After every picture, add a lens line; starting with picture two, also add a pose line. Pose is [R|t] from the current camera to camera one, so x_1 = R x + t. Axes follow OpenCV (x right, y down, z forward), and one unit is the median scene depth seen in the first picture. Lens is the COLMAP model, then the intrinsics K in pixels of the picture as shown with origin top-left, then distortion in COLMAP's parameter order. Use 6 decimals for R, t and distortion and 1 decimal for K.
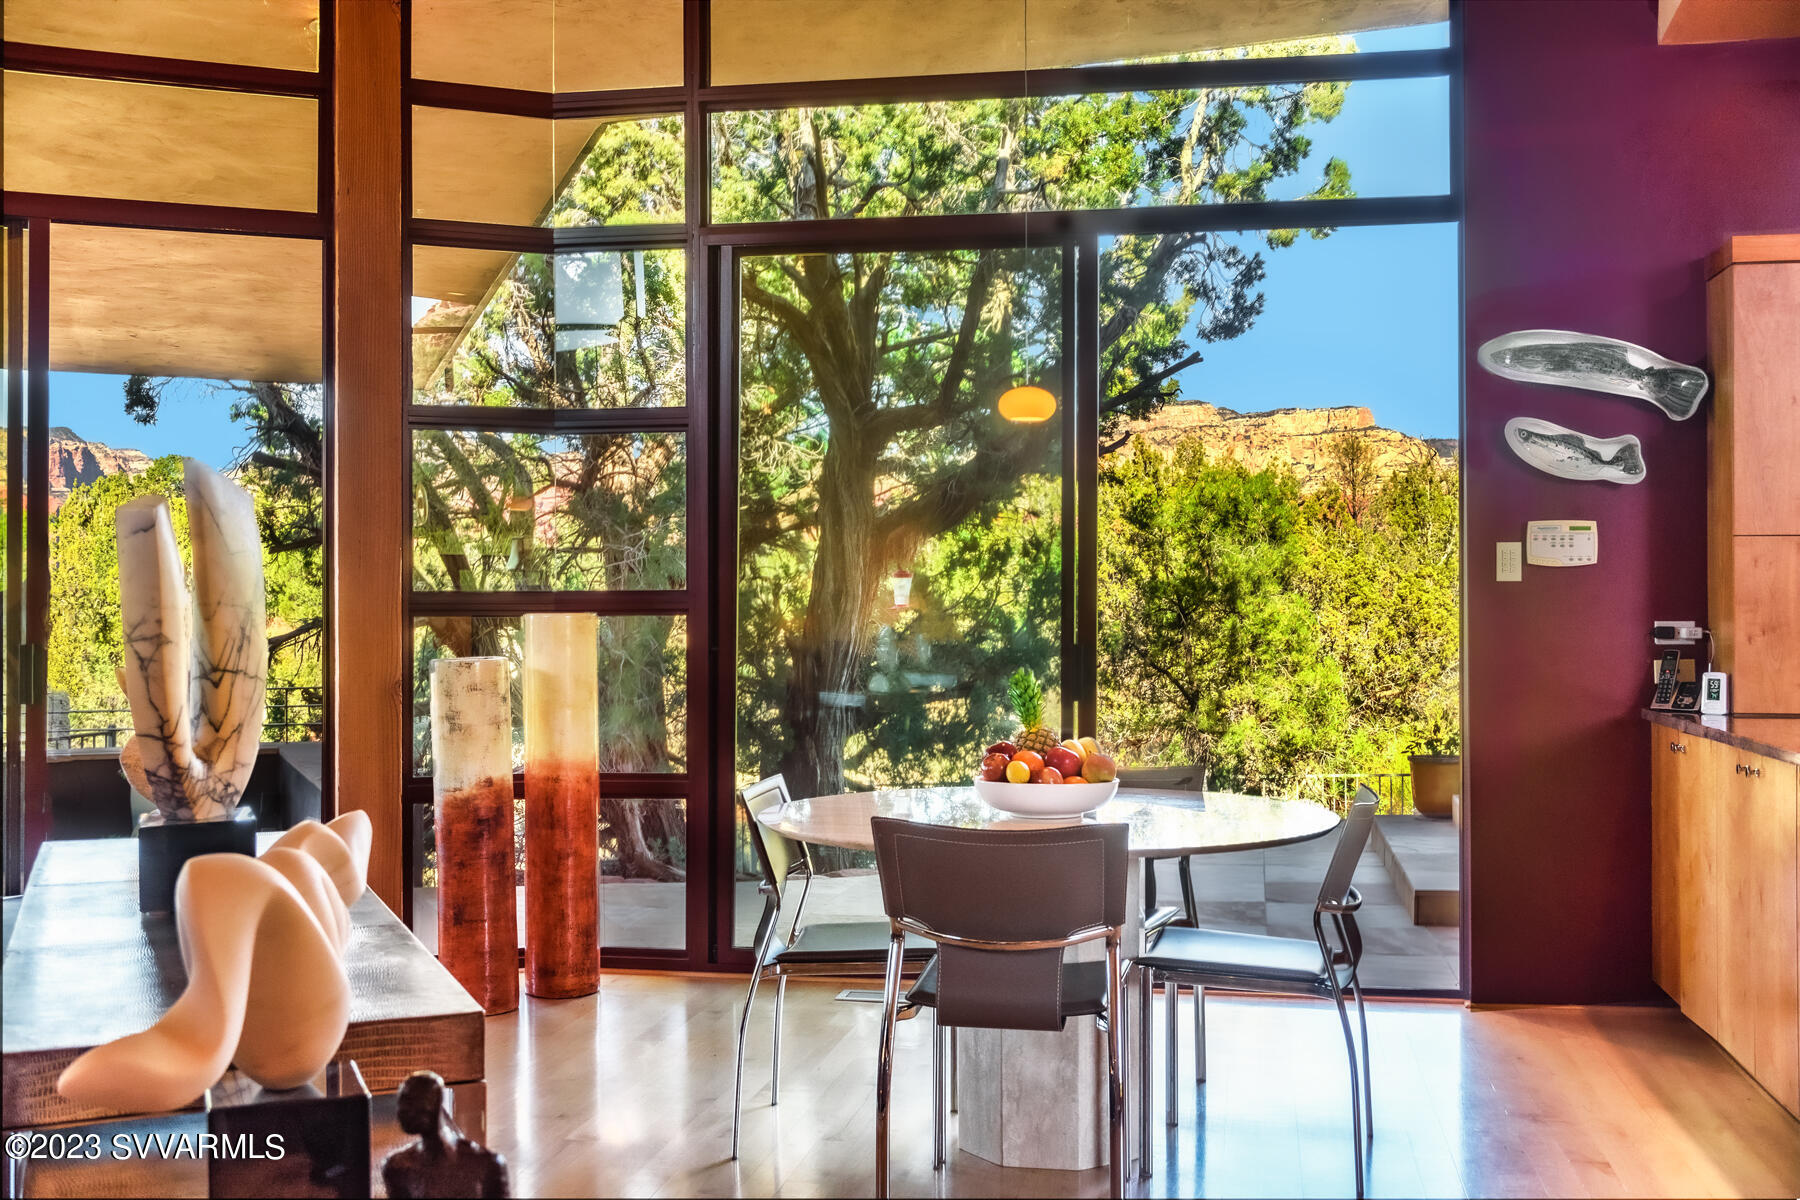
lens RADIAL K [[1963.2, 0, 900.0], [0, 1963.2, 600.0], [0, 0, 1]] dist [0.001279, 0.023468]
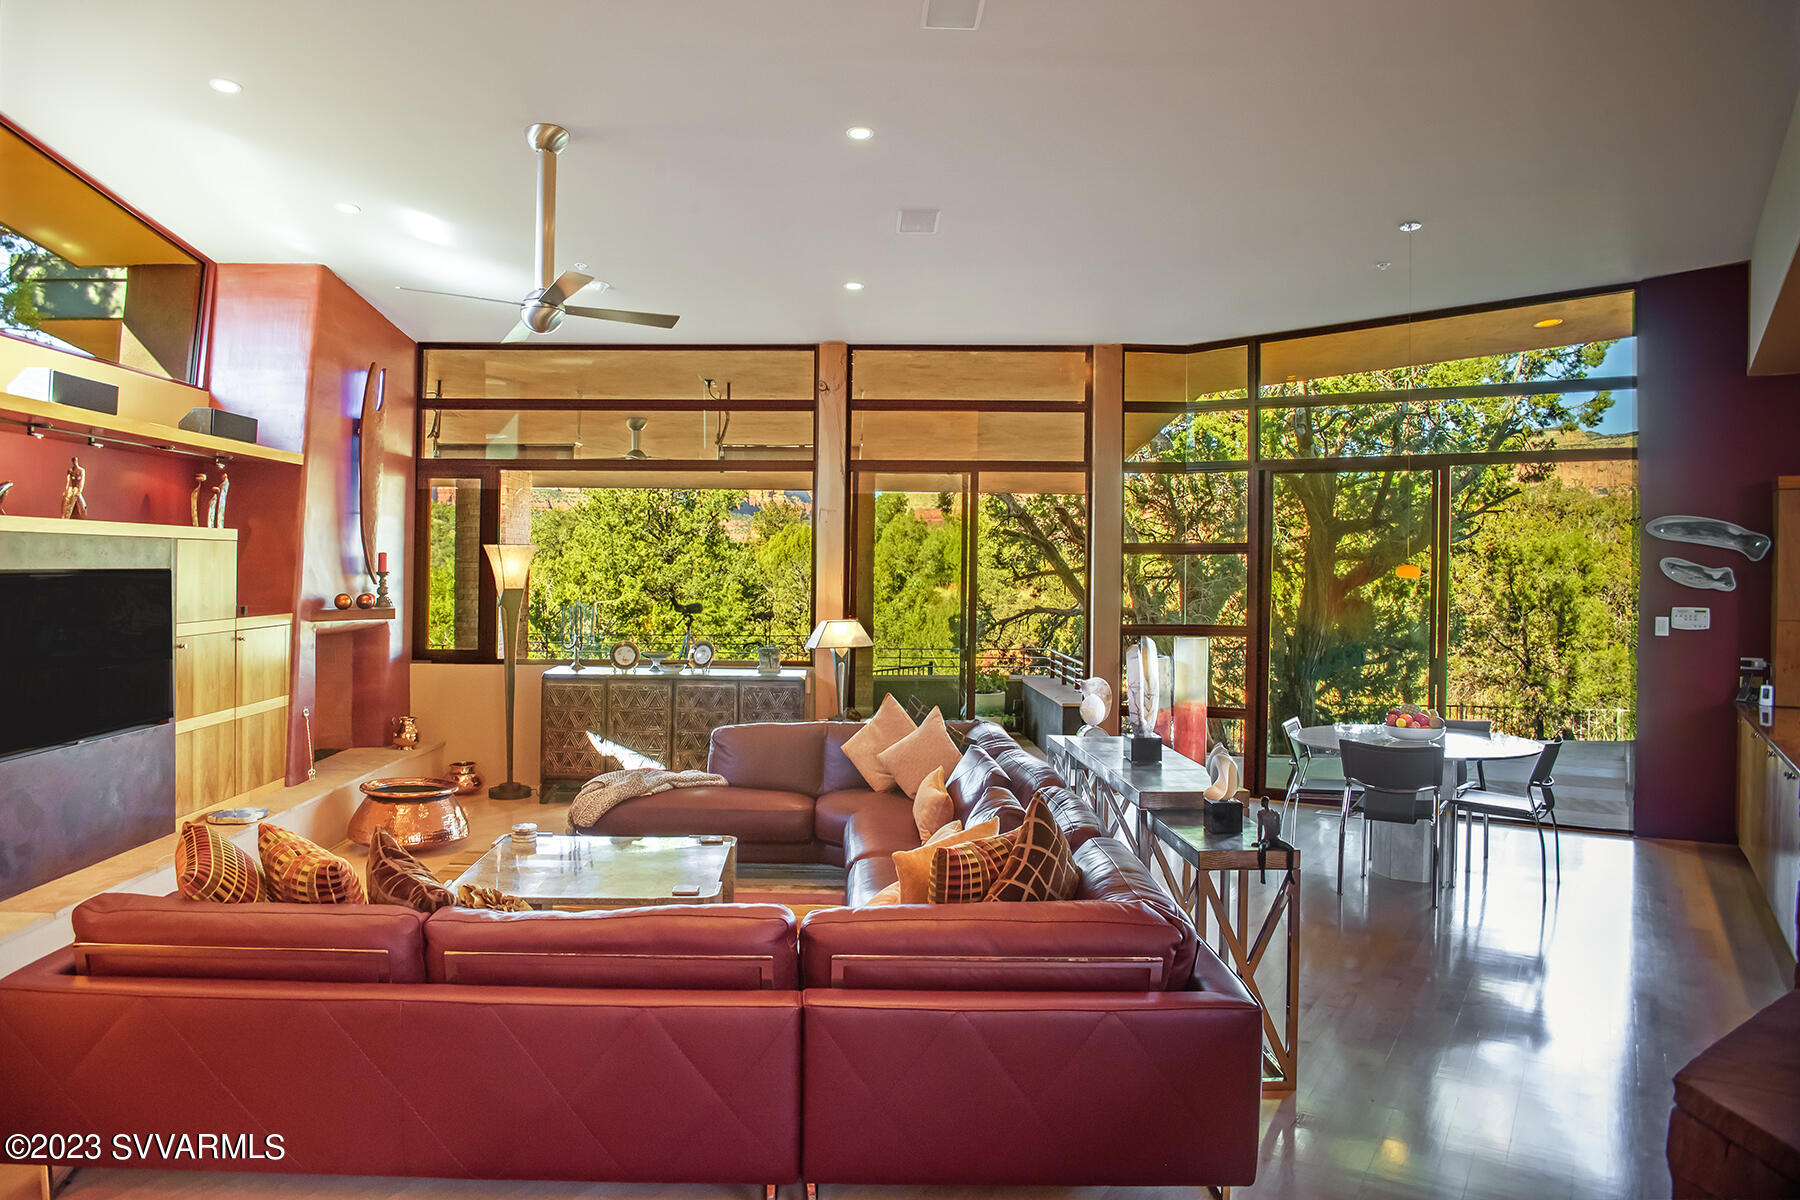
lens RADIAL K [[1210.8, 0, 900.0], [0, 1210.8, 600.0], [0, 0, 1]] dist [-0.004713, -0.003709]
pose [[0.938932, 0.013245, -0.343847, -0.007489], [-0.005563, 0.999713, 0.023318, -0.074366], [0.344057, -0.019981, 0.938736, -0.485919]]
